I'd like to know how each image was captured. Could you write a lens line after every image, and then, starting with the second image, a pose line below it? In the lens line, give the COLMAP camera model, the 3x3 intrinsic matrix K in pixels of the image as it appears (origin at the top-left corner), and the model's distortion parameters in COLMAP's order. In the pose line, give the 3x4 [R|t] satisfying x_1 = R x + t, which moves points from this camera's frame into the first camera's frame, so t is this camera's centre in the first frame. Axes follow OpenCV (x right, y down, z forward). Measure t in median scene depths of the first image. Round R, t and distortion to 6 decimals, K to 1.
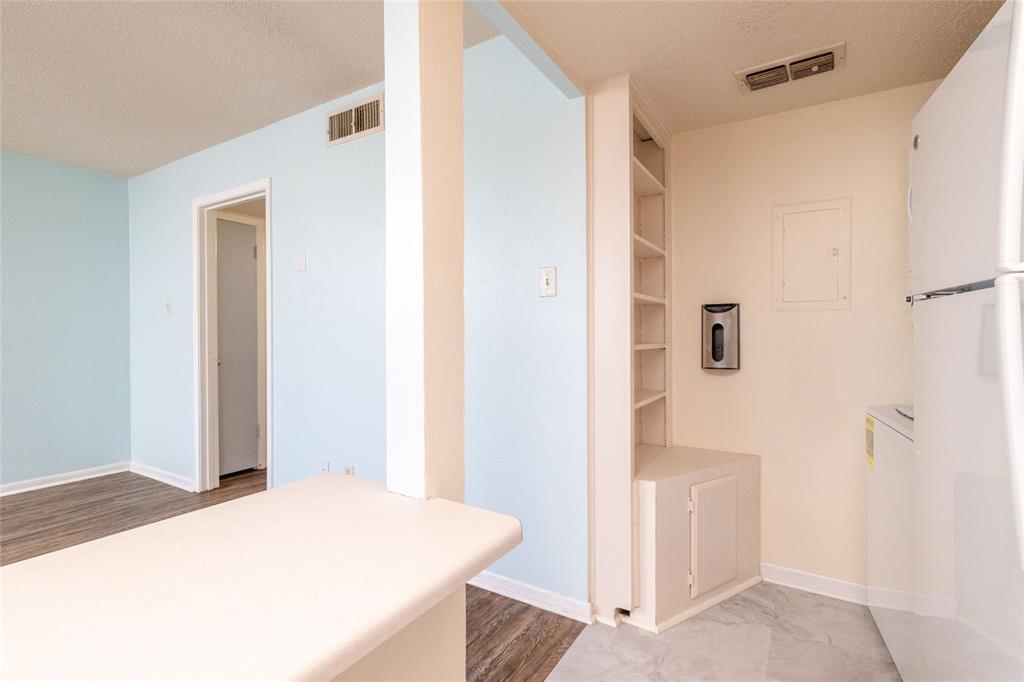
lens RADIAL K [[482.6, 0, 505.6], [0, 482.6, 333.8], [0, 0, 1]] dist [-0.000298, 0.000840]
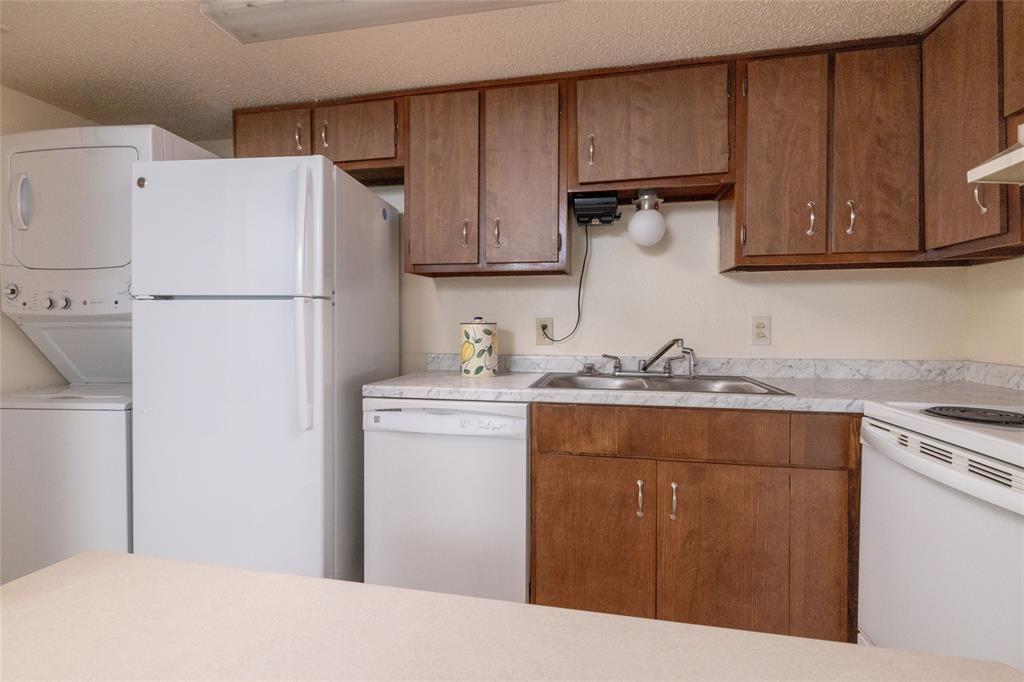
lens RADIAL K [[482.6, 0, 508.4], [0, 482.6, 331.1], [0, 0, 1]] dist [-0.000298, 0.000840]
pose [[-0.340457, -0.009530, 0.940212, -0.445872], [-0.002206, 0.999954, 0.009337, 0.002892], [-0.940258, 0.001105, -0.340462, 0.283846]]
